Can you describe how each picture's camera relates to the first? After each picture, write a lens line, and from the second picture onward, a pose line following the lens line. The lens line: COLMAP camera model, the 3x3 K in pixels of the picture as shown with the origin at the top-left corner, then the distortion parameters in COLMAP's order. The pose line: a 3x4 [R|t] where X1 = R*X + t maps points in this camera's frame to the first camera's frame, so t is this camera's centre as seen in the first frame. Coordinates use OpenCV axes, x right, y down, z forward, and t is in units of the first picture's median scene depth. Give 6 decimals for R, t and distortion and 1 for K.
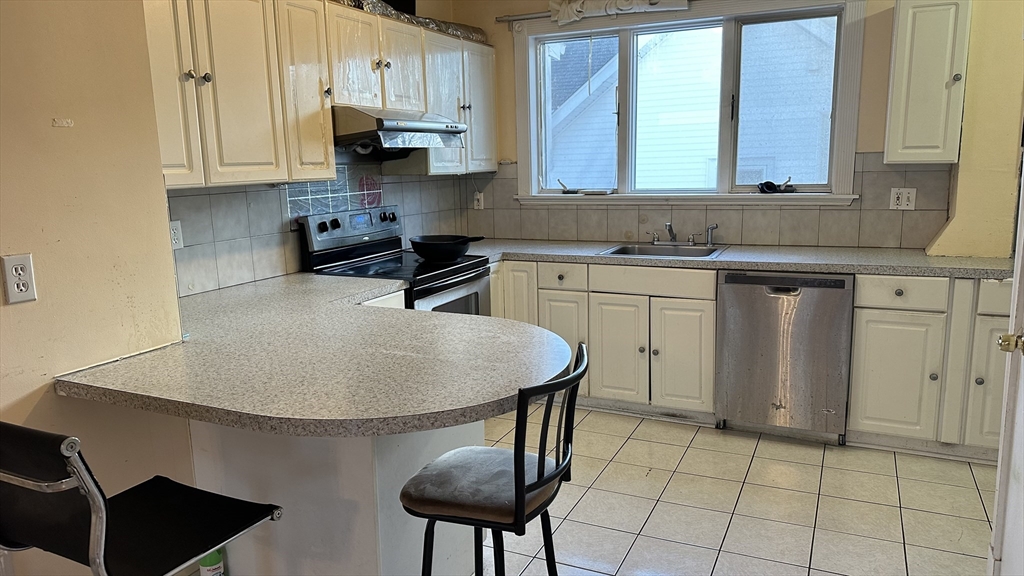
lens RADIAL K [[722.0, 0, 513.4], [0, 722.0, 289.1], [0, 0, 1]] dist [0.053295, -0.023479]
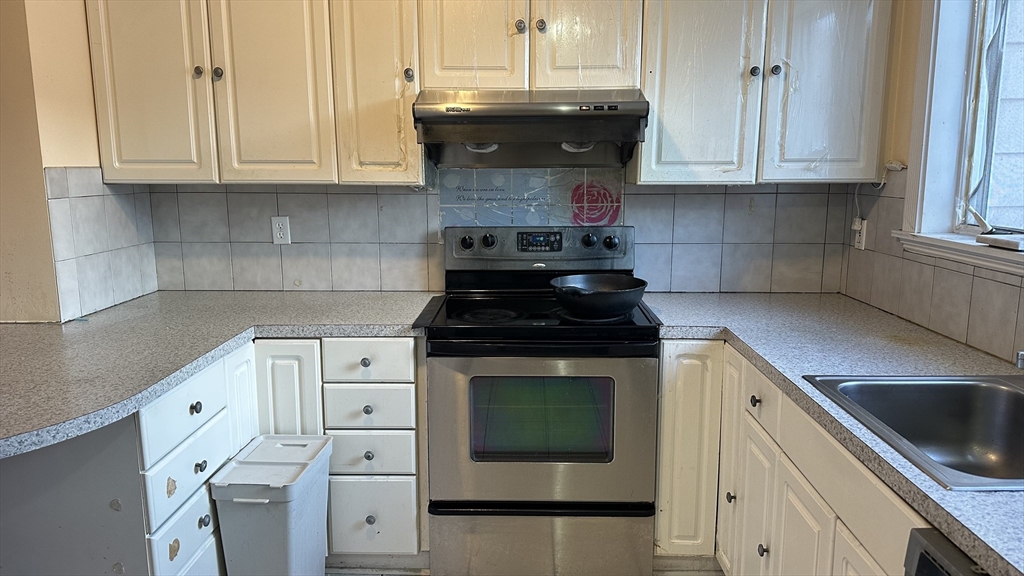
lens RADIAL K [[722.0, 0, 509.1], [0, 722.0, 289.6], [0, 0, 1]] dist [0.053295, -0.023479]
pose [[0.395814, 0.174428, -0.901613, 0.454201], [-0.170168, 0.978724, 0.114641, -0.124177], [0.902427, 0.108049, 0.417074, 0.656480]]
